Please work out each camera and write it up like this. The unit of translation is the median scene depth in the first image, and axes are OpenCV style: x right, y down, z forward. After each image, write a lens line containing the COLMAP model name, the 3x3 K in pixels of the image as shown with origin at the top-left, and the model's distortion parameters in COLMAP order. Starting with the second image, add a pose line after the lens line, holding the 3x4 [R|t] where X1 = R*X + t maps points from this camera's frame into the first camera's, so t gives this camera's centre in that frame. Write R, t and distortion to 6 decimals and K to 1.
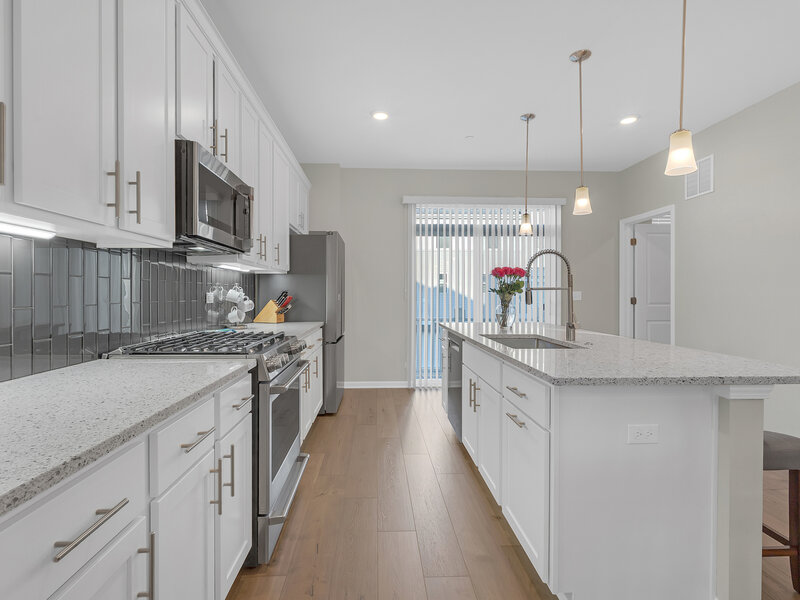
lens RADIAL K [[398.3, 0, 392.7], [0, 398.3, 296.5], [0, 0, 1]] dist [-0.003061, -0.001377]
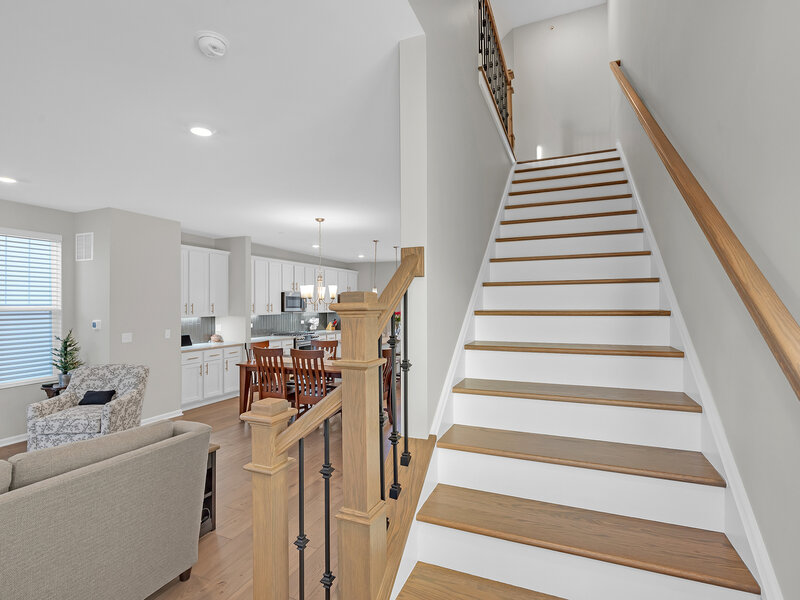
lens RADIAL K [[398.3, 0, 417.8], [0, 398.3, 306.3], [0, 0, 1]] dist [-0.003061, -0.001377]
pose [[0.918041, 0.003741, -0.396468, 1.703782], [-0.003753, 0.999993, 0.000746, -0.130873], [0.396467, 0.000803, 0.918048, -1.646163]]
